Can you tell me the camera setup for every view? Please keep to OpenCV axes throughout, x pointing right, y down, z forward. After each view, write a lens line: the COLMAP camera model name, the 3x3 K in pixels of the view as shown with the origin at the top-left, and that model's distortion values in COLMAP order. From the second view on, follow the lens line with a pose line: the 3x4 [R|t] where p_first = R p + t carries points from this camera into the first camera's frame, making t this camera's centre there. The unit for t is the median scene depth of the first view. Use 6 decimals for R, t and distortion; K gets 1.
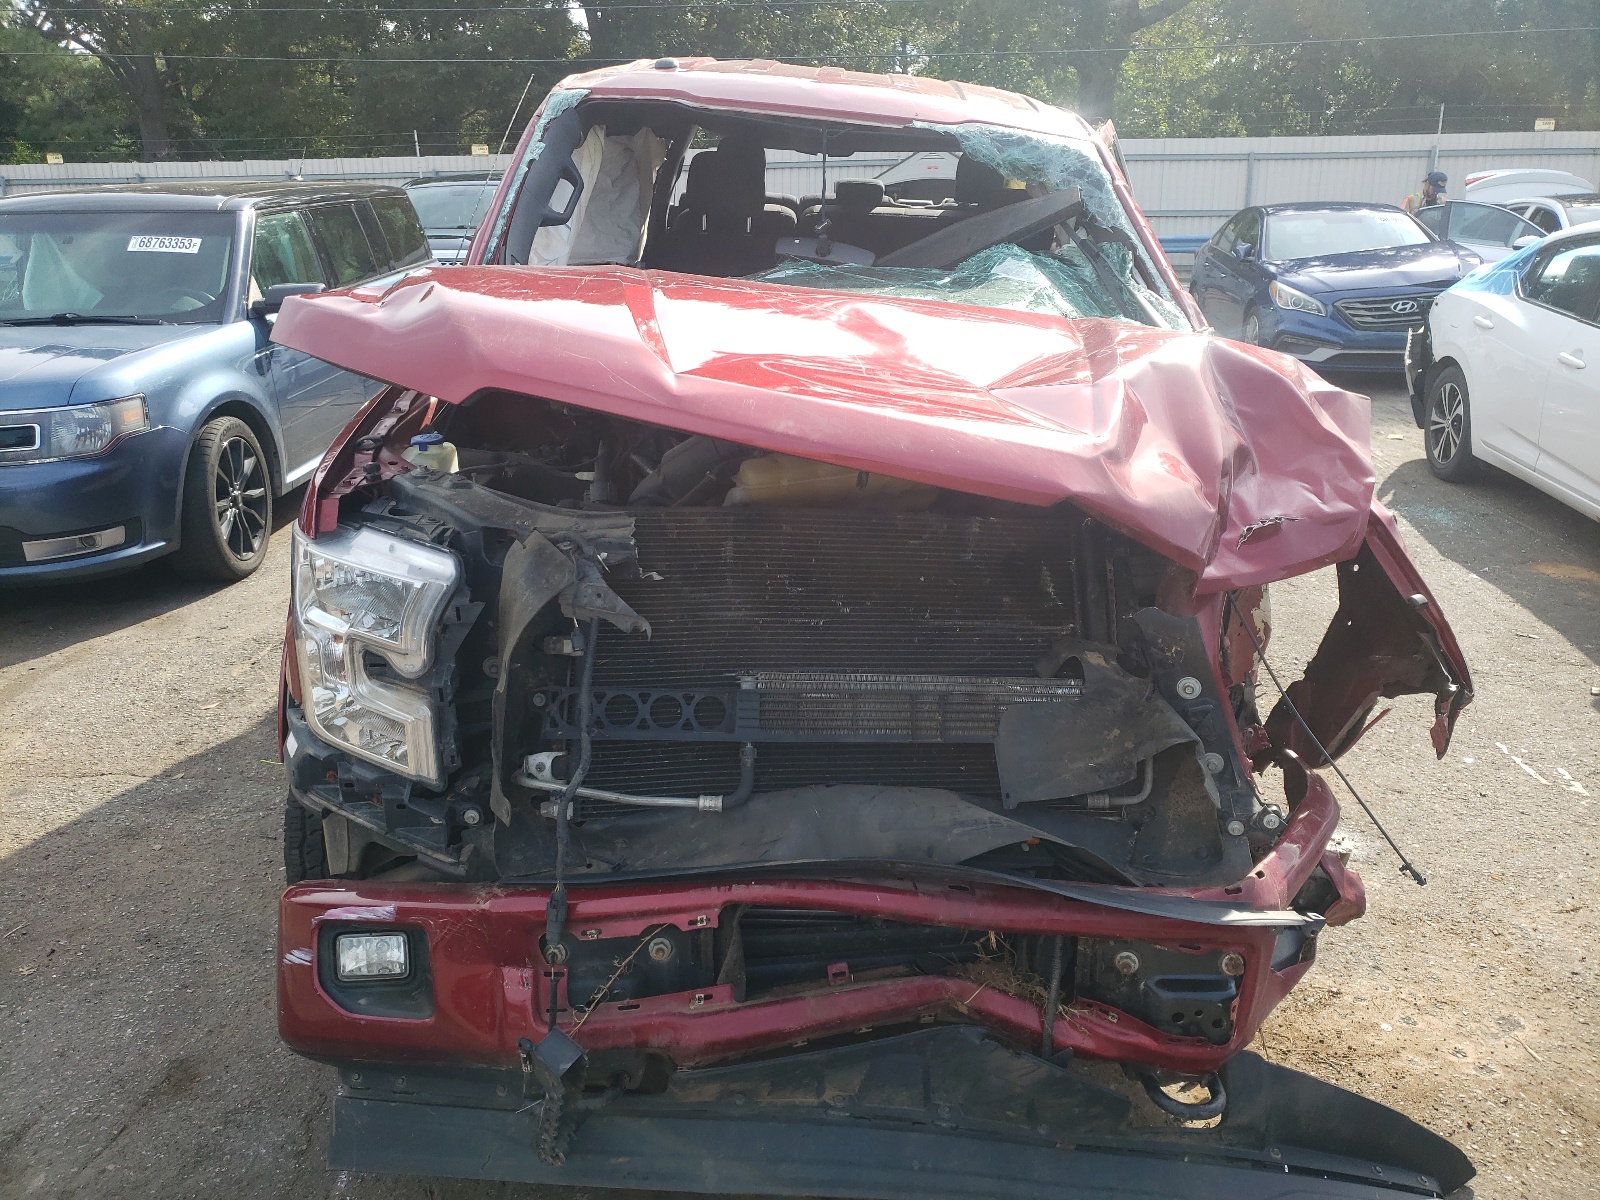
lens RADIAL K [[1218.4, 0, 778.1], [0, 1218.4, 604.5], [0, 0, 1]] dist [-0.033568, -0.002997]
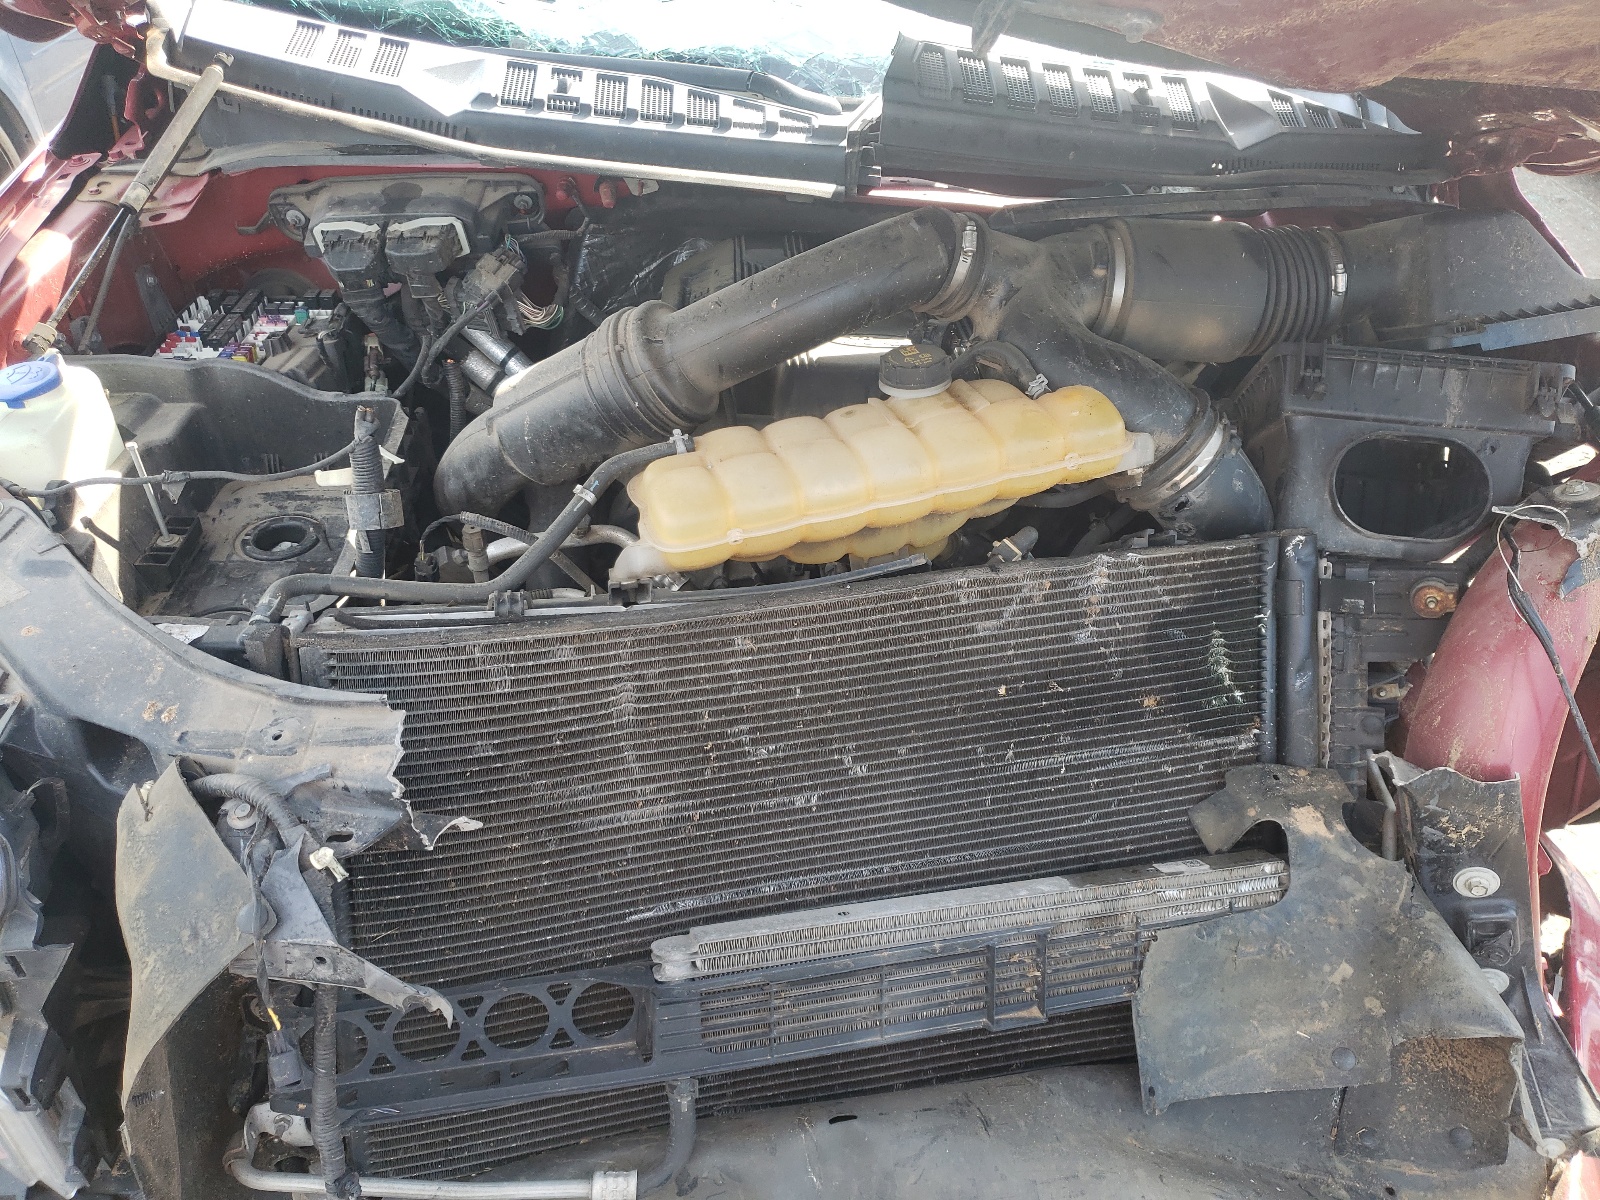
lens RADIAL K [[1240.5, 0, 800.0], [0, 1240.5, 600.0], [0, 0, 1]] dist [-0.047536, 0.003289]
pose [[0.997037, -0.029921, 0.070863, -0.005187], [0.008954, 0.960130, 0.279410, -0.216477], [-0.076398, -0.277948, 0.957553, 0.531996]]
